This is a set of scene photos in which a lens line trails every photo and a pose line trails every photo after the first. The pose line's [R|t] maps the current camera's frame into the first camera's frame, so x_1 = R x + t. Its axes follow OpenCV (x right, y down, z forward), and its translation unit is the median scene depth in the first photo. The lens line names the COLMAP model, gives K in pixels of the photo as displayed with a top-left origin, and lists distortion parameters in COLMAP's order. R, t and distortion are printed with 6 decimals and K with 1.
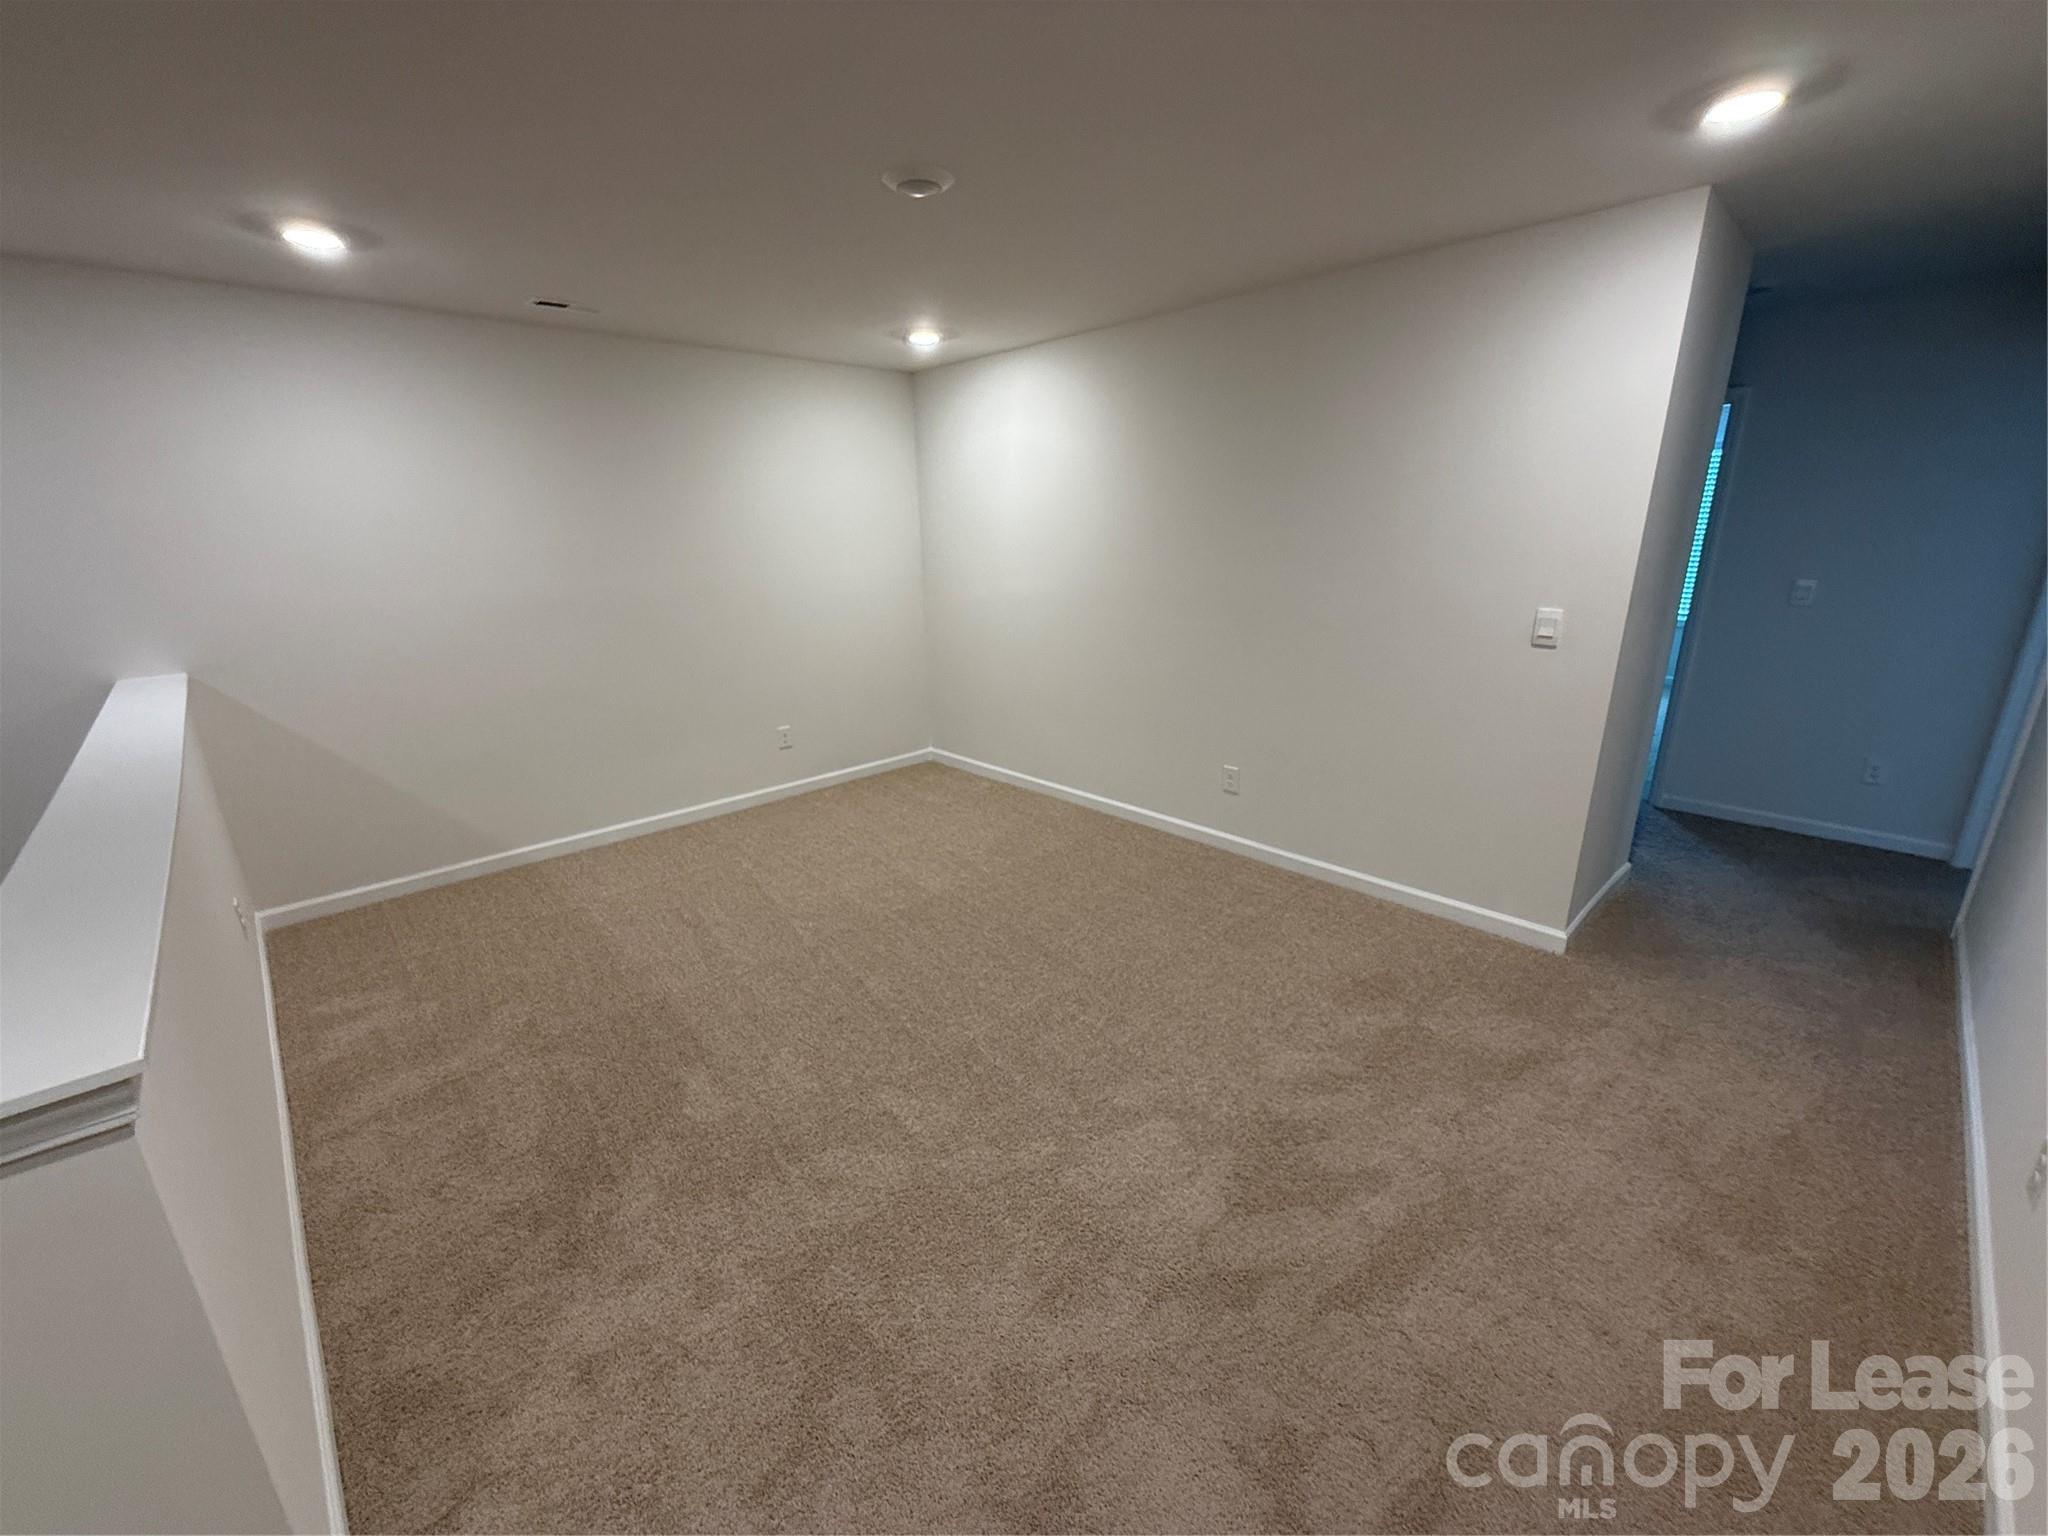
lens RADIAL K [[813.1, 0, 1022.3], [0, 813.1, 764.3], [0, 0, 1]] dist [0.000069, -0.000104]
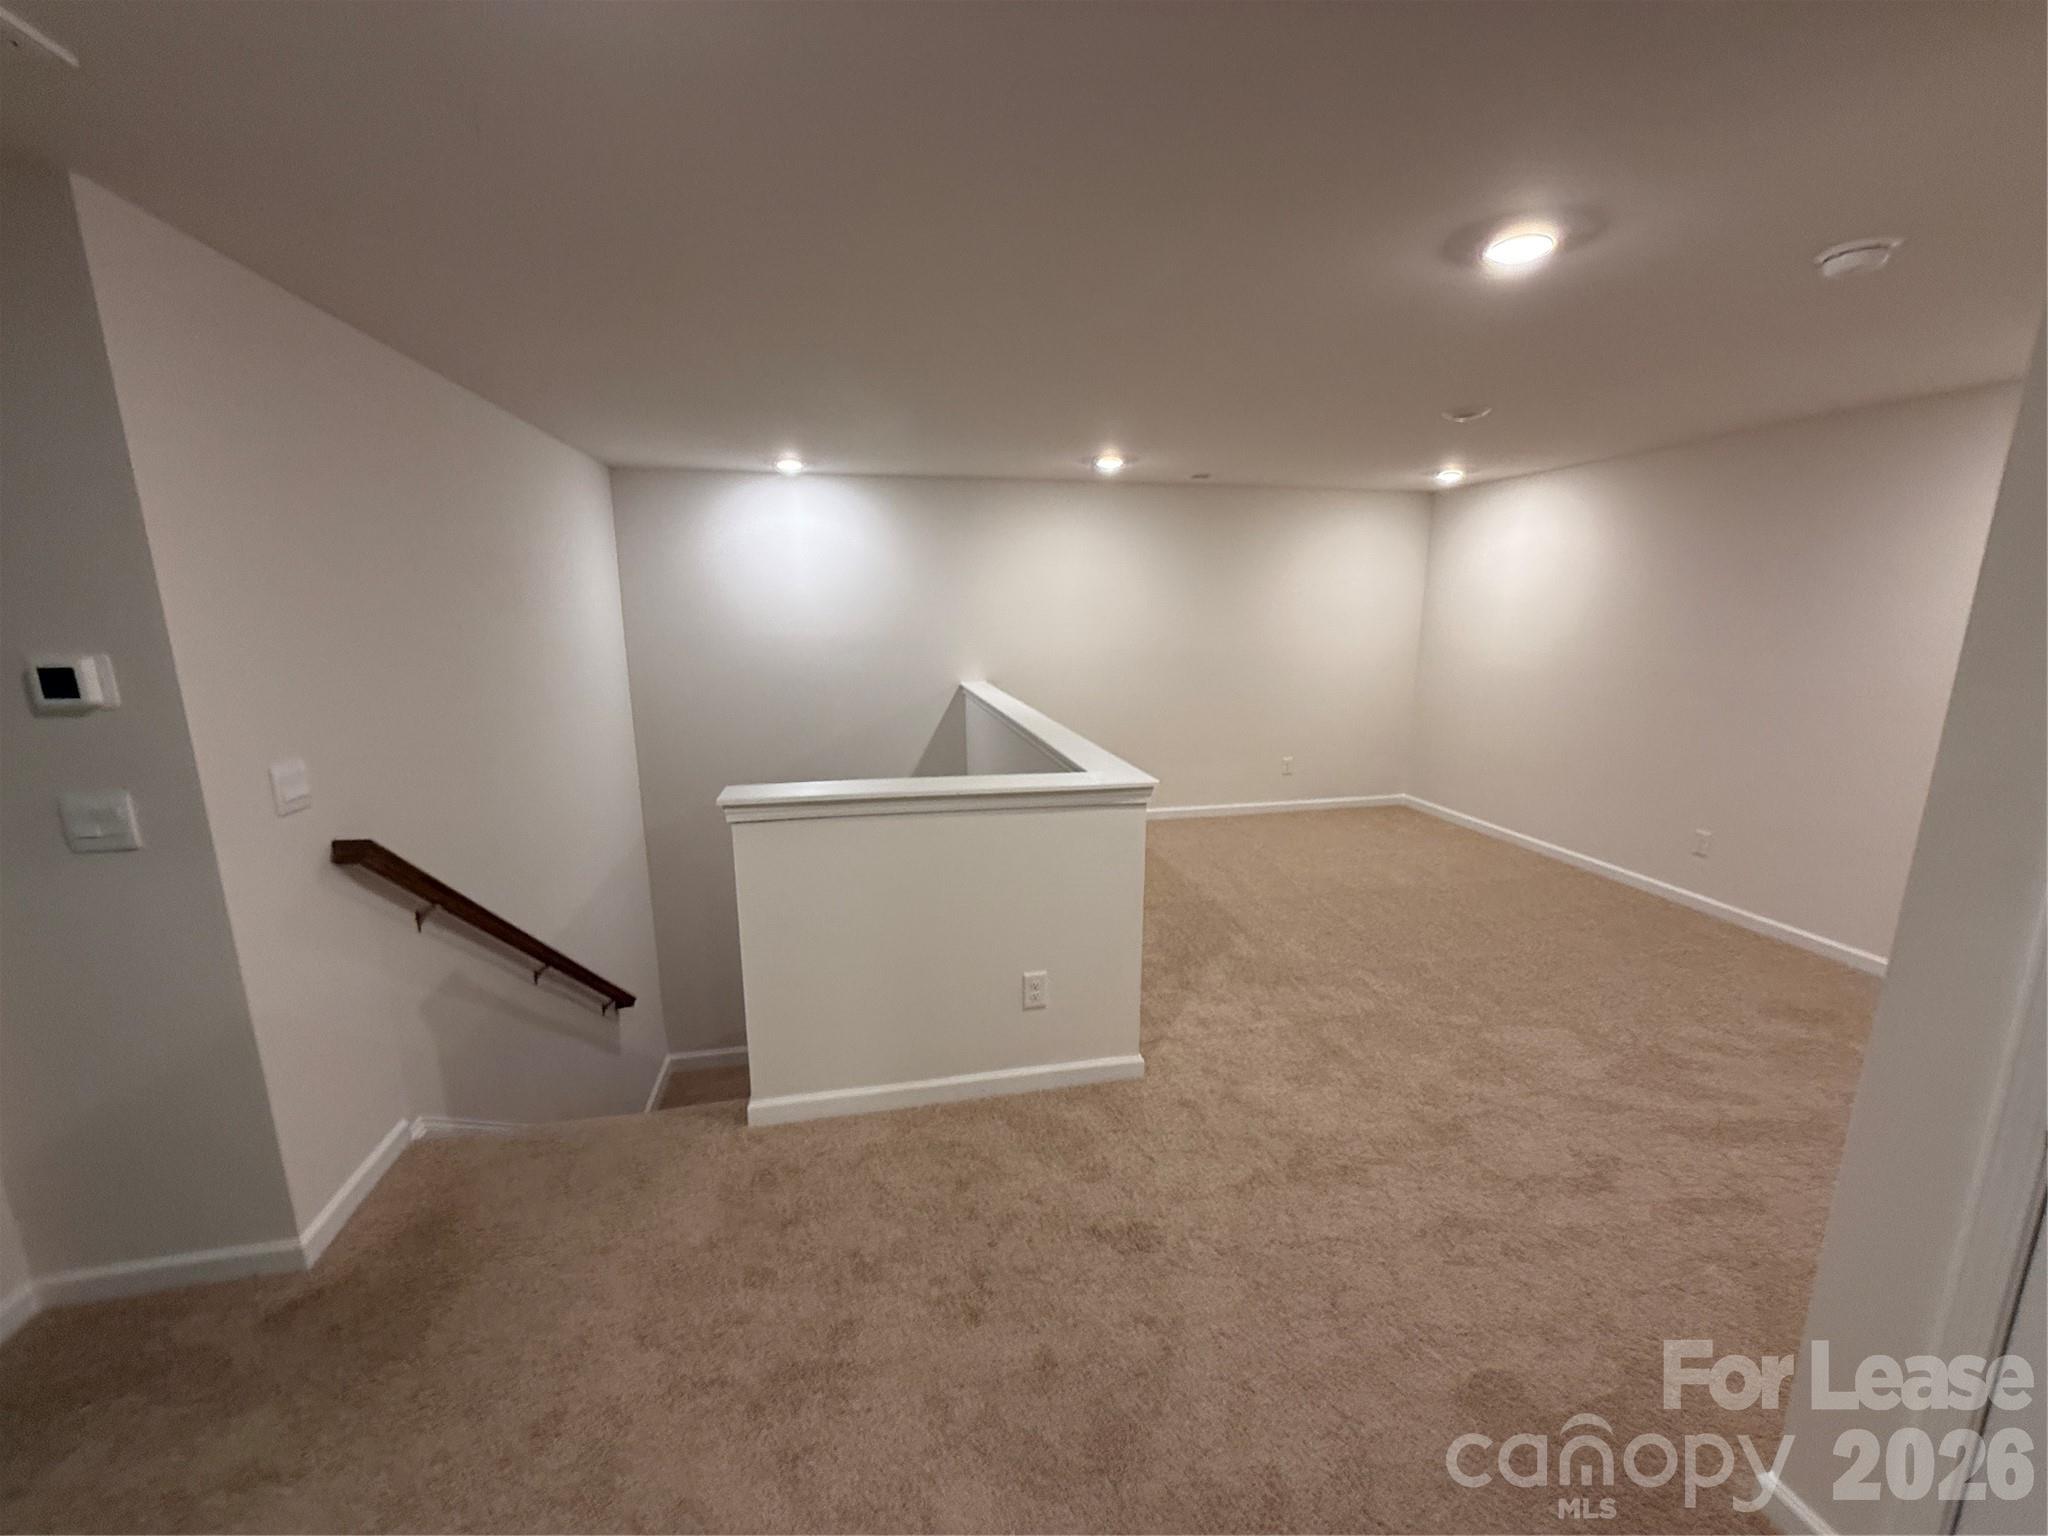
lens RADIAL K [[813.1, 0, 1041.1], [0, 813.1, 769.0], [0, 0, 1]] dist [0.000069, -0.000104]
pose [[0.861860, 0.118407, -0.493130, 0.026871], [-0.158742, 0.986486, -0.040571, 0.182216], [0.481662, 0.113247, 0.869009, -0.685275]]
